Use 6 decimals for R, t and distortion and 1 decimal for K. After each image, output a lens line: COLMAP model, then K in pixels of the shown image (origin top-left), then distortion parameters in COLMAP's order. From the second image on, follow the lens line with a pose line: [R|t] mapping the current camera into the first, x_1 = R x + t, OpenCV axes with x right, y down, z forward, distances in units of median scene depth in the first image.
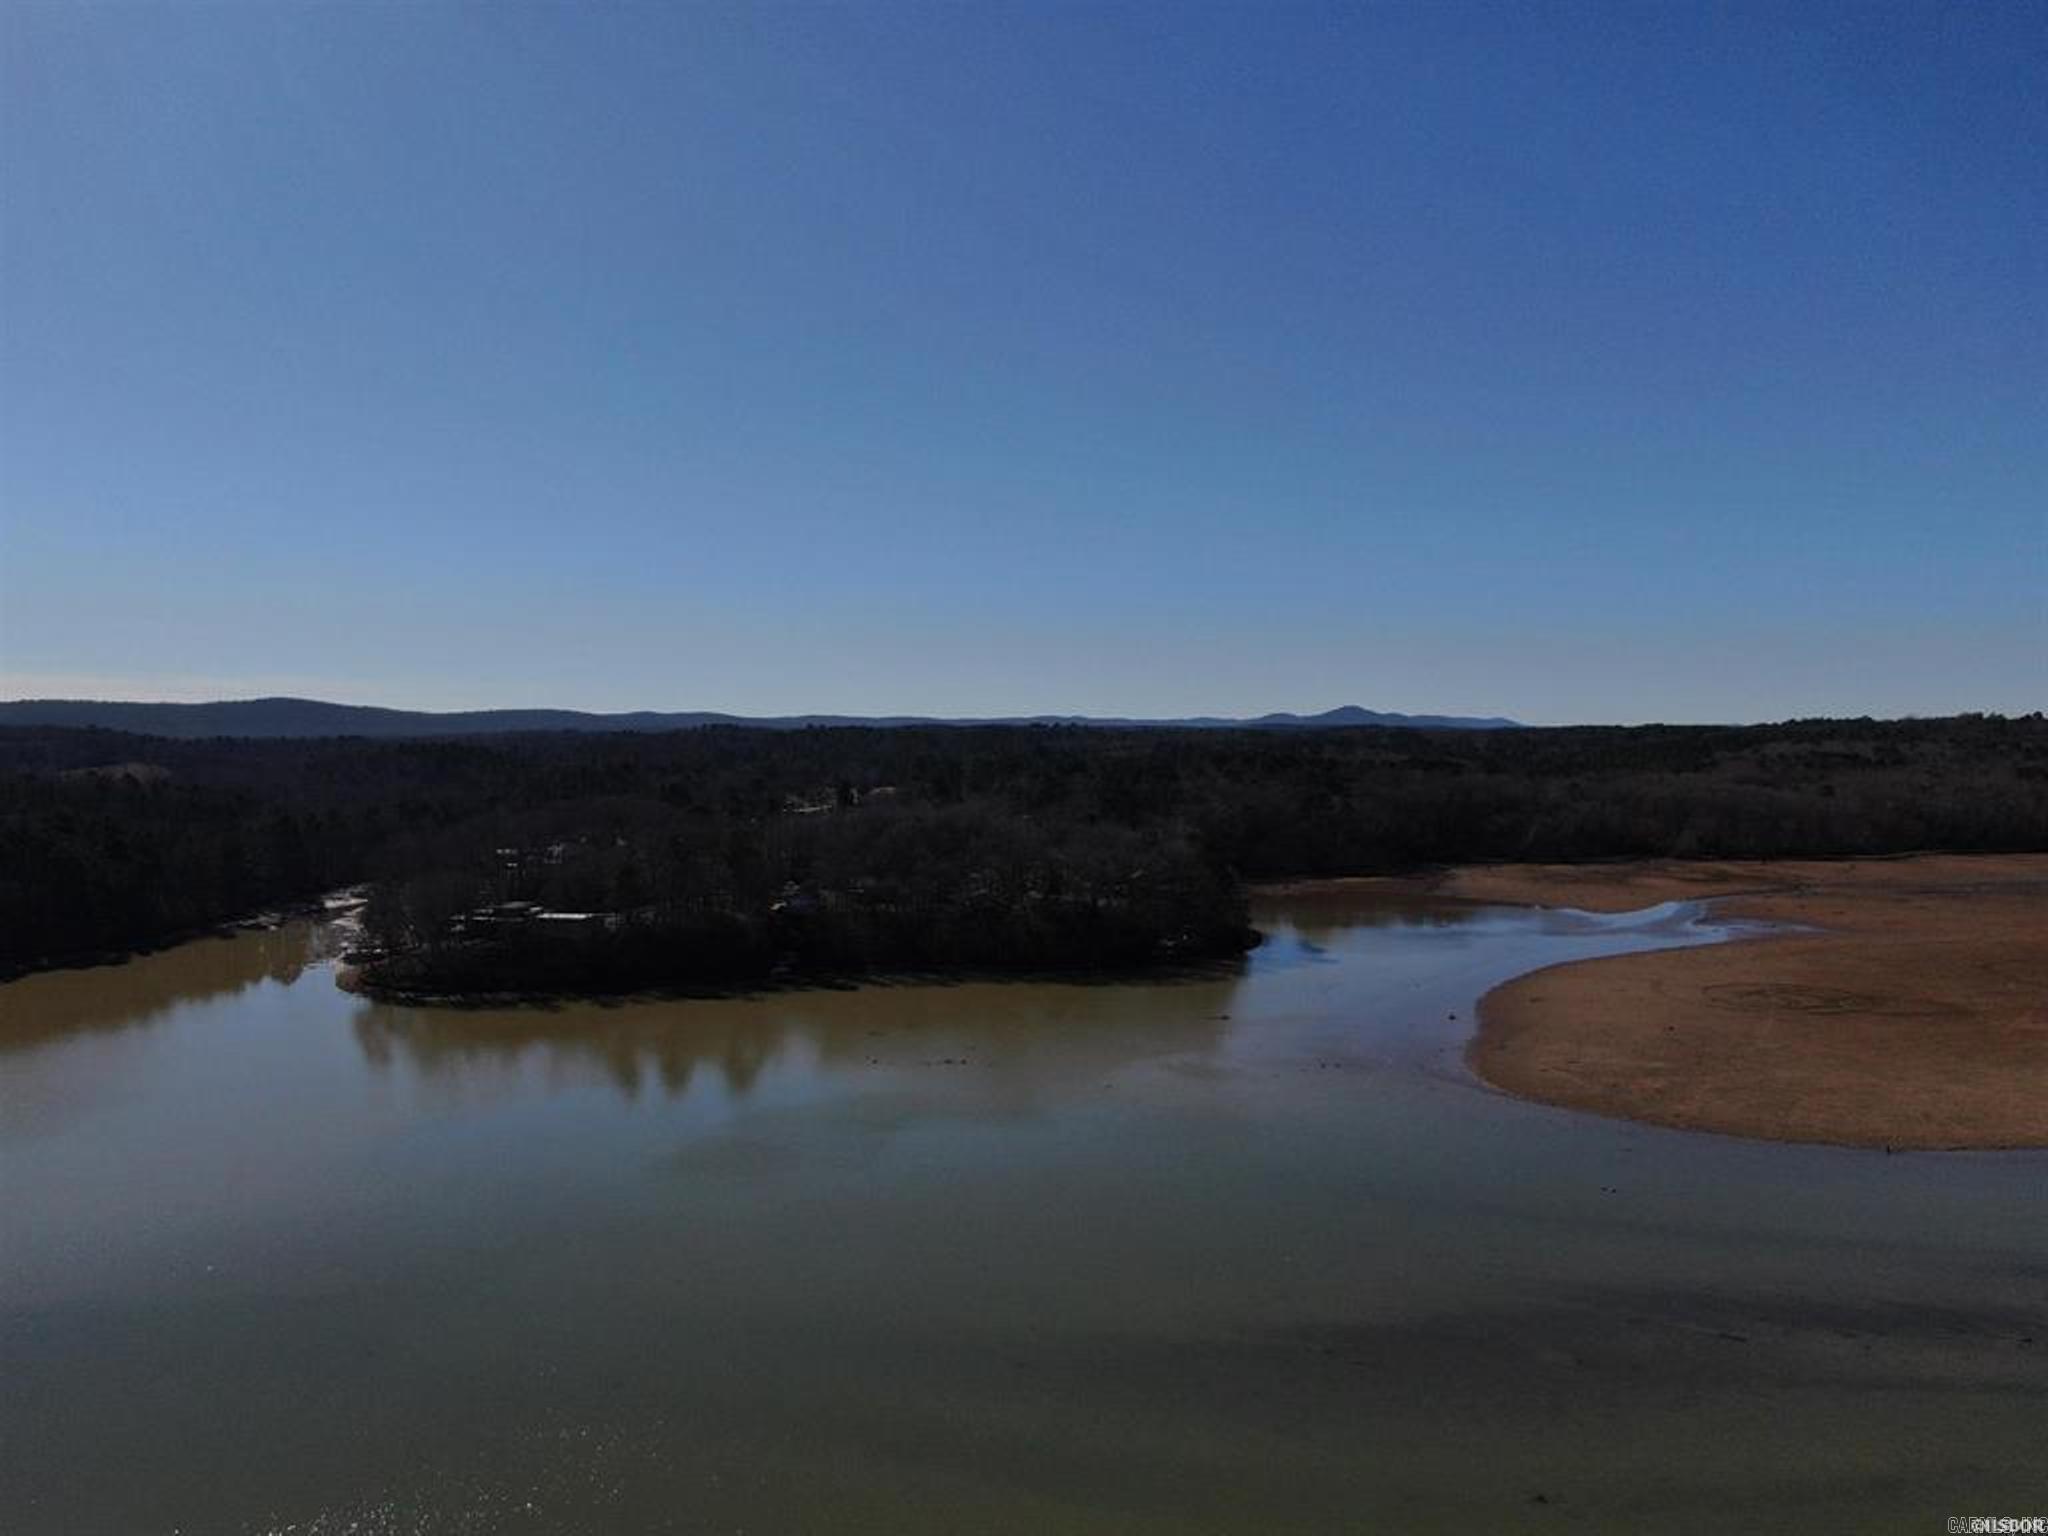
lens RADIAL K [[1490.6, 0, 1024.0], [0, 1490.6, 768.0], [0, 0, 1]] dist [-0.010159, 0.005369]
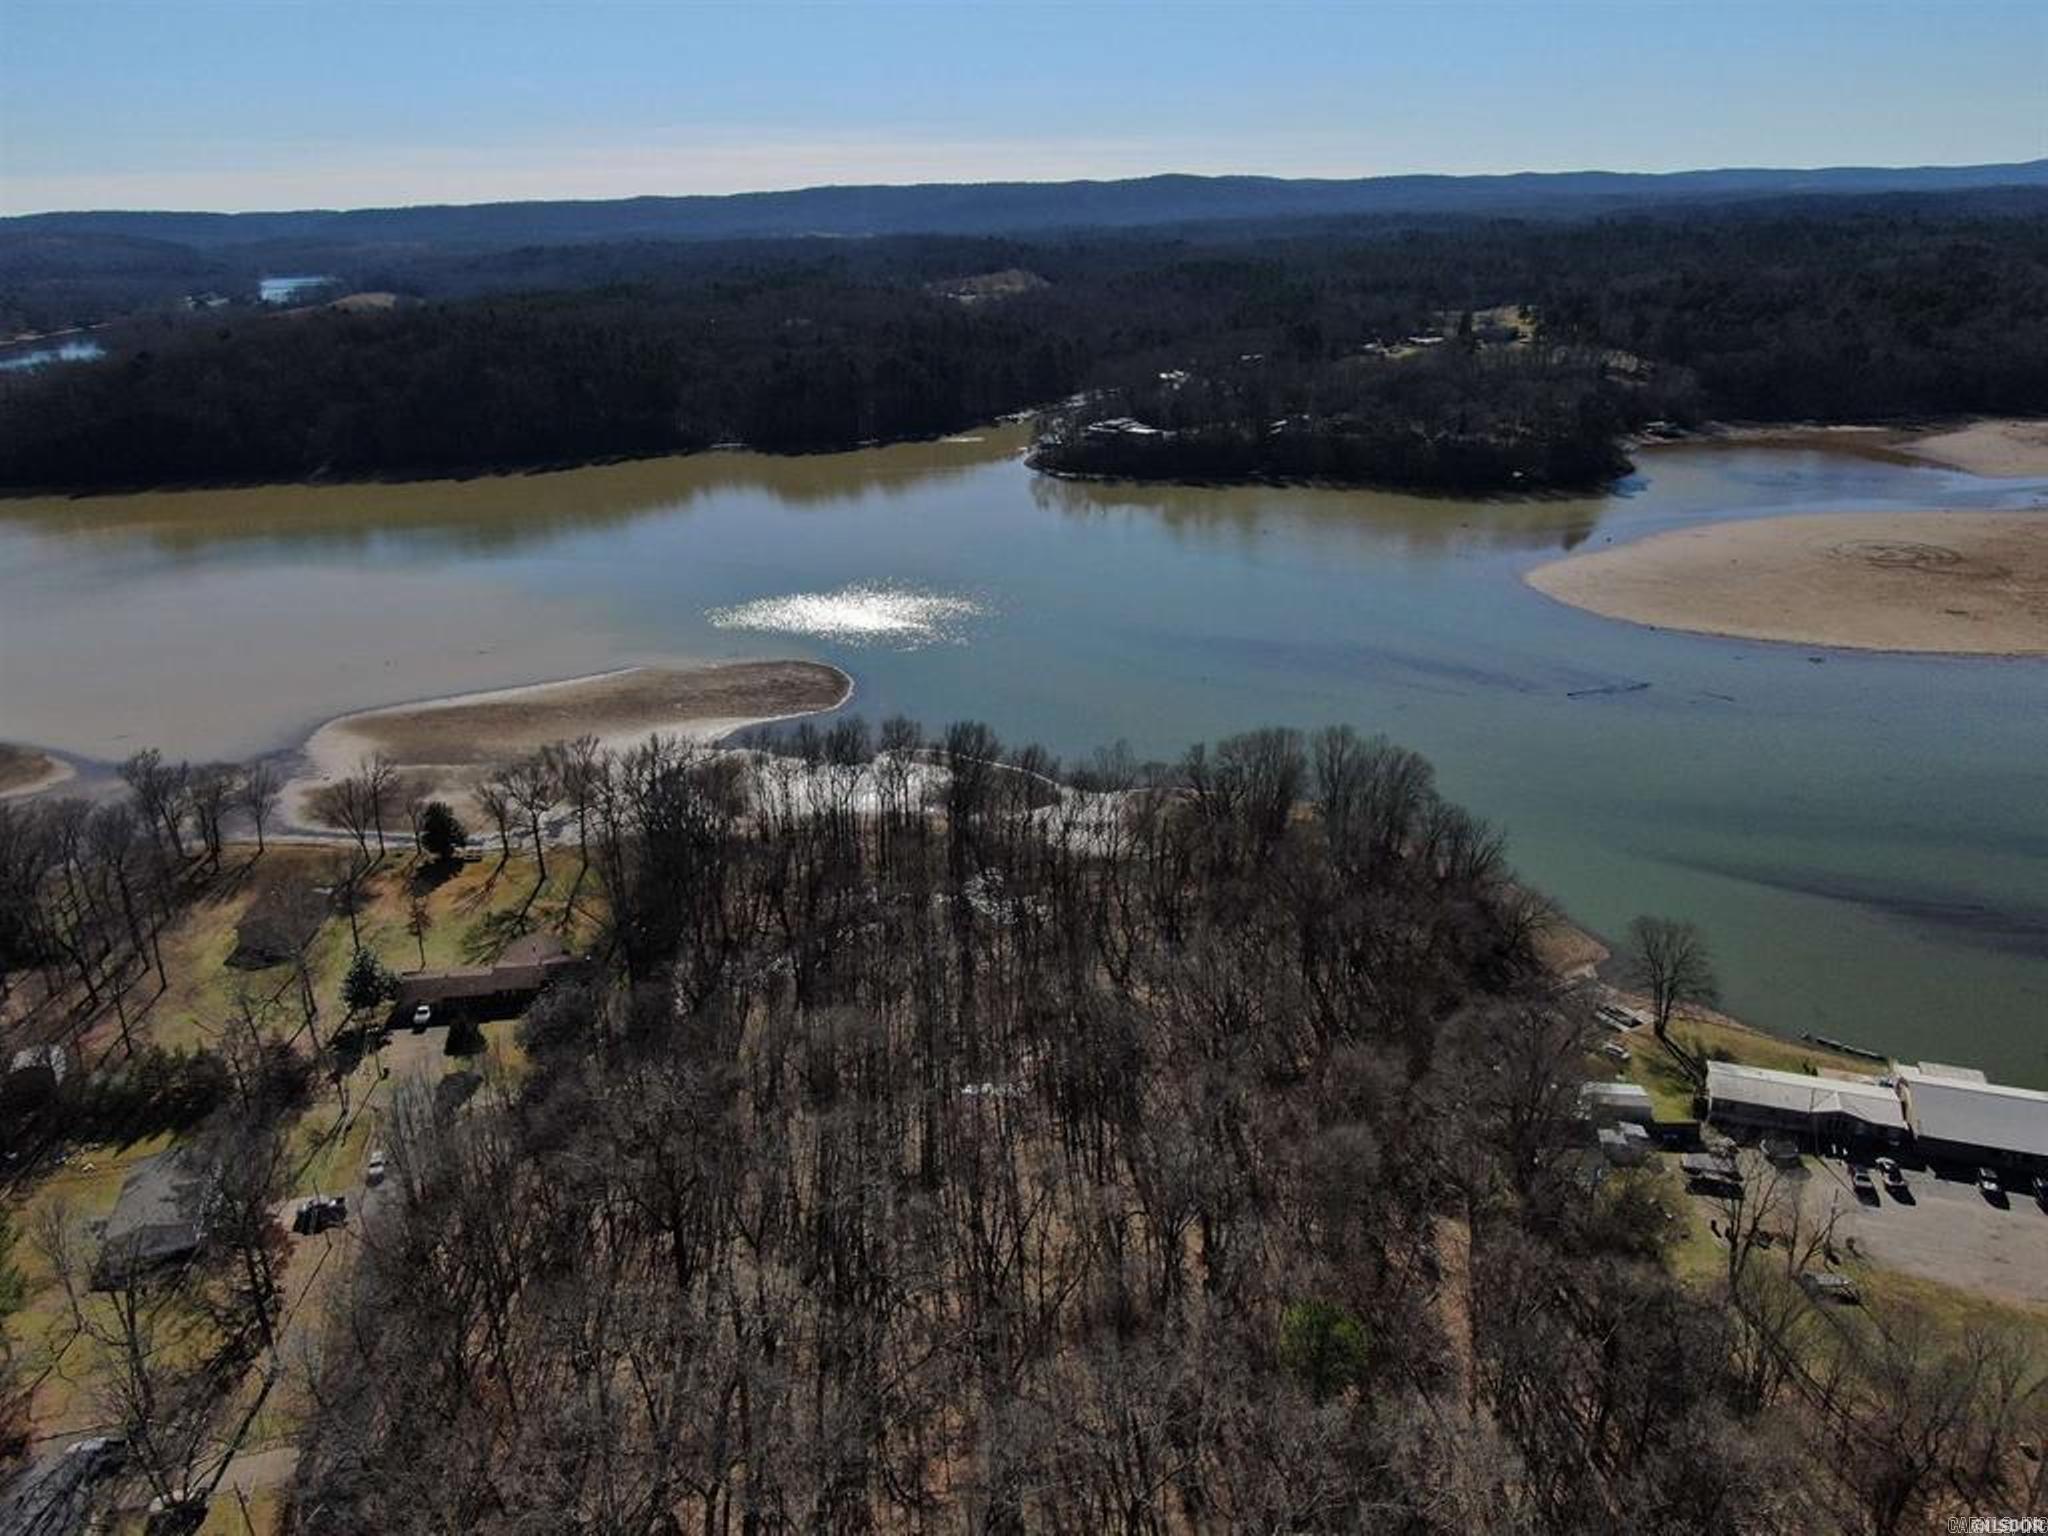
lens RADIAL K [[1490.6, 0, 1024.0], [0, 1490.6, 768.0], [0, 0, 1]] dist [-0.010159, 0.005369]
pose [[0.844215, 0.173878, -0.507019, 0.427109], [0.005861, 0.942870, 0.333108, -0.086742], [0.535973, -0.284186, 0.794966, -0.433078]]
